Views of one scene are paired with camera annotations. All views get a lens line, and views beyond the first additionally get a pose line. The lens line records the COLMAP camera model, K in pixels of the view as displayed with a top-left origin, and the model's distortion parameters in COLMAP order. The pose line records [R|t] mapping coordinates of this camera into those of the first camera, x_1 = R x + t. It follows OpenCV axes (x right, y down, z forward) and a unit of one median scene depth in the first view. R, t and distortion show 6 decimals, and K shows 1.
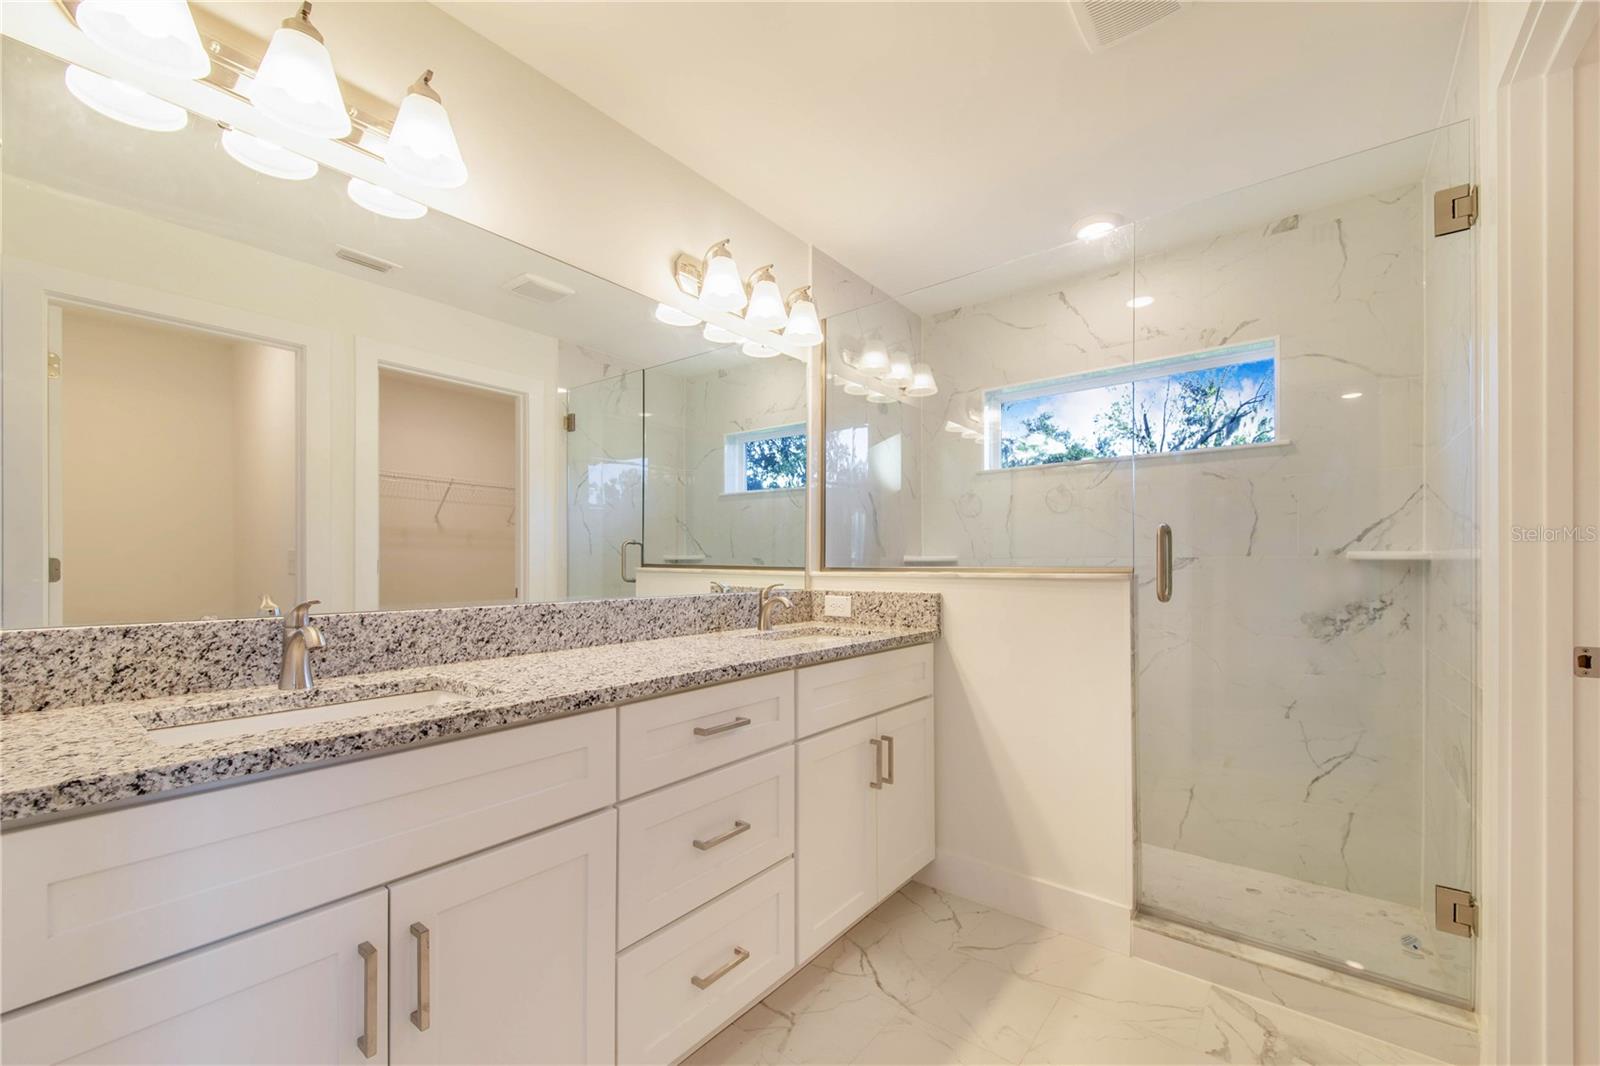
lens RADIAL K [[626.7, 0, 801.7], [0, 626.7, 565.2], [0, 0, 1]] dist [0.061581, -0.043079]
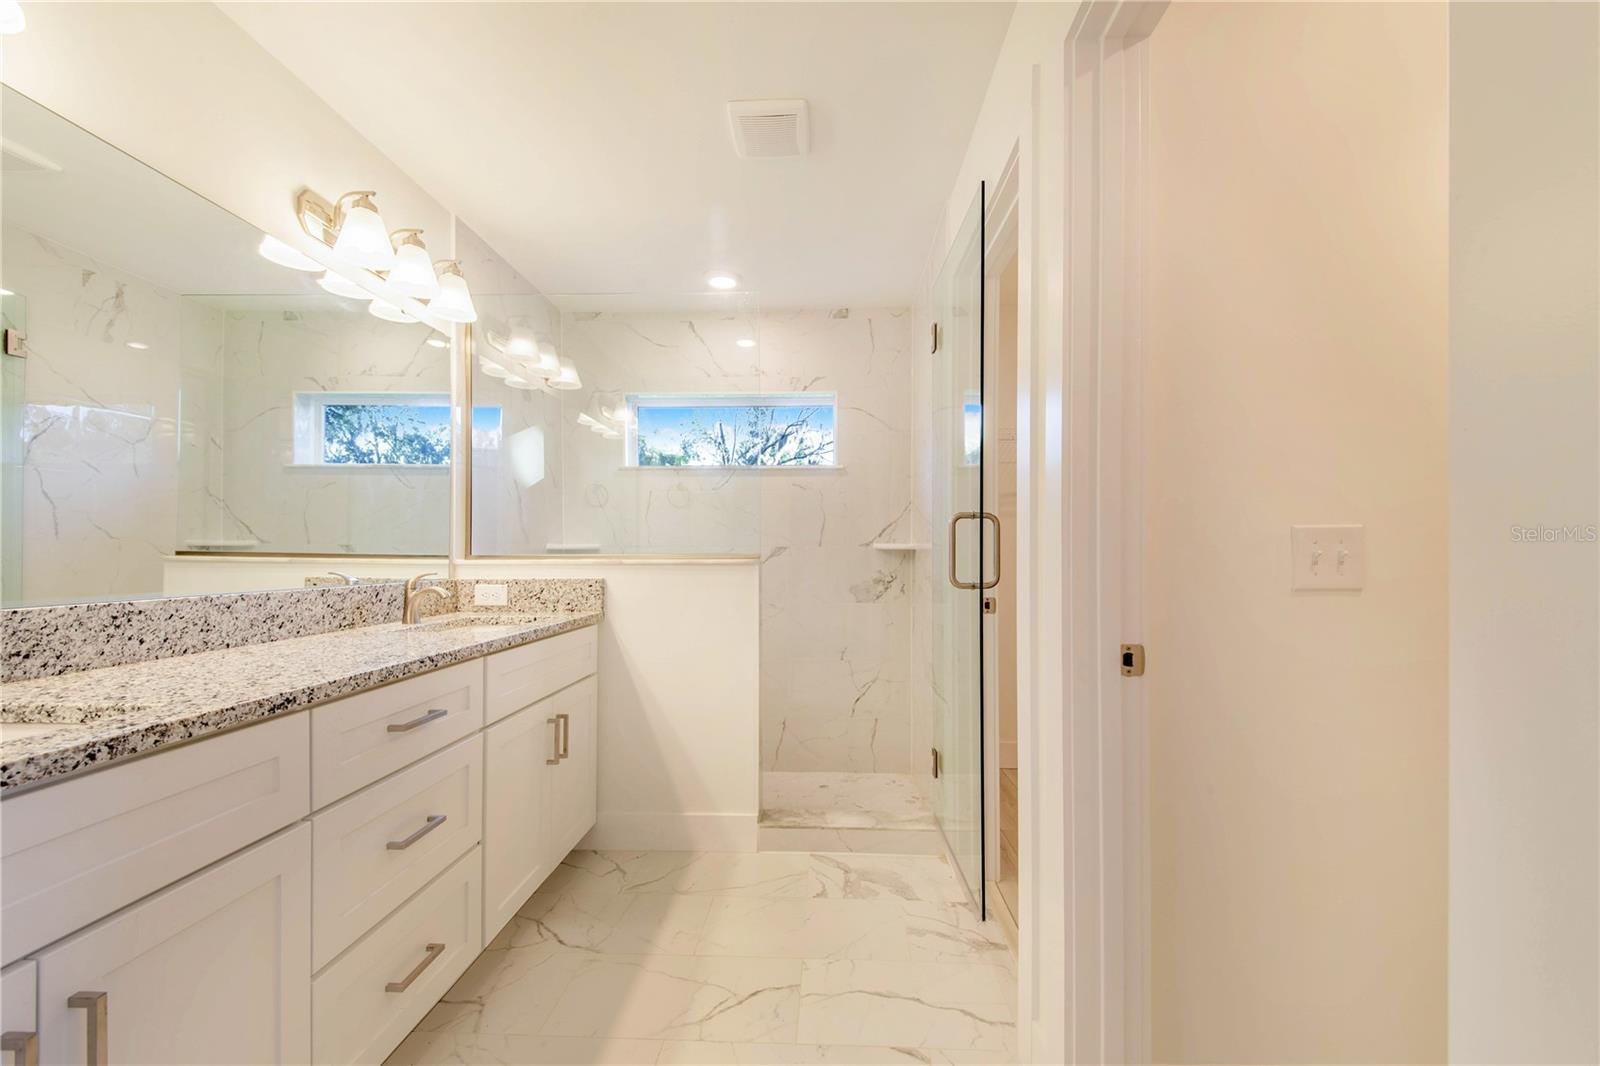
lens RADIAL K [[625.7, 0, 801.9], [0, 625.7, 553.8], [0, 0, 1]] dist [0.000278, -0.000663]
pose [[0.808212, 0.000023, 0.588891, -0.159294], [0.000178, 1.000000, -0.000284, 0.002206], [-0.588891, 0.000334, 0.808212, -0.084478]]
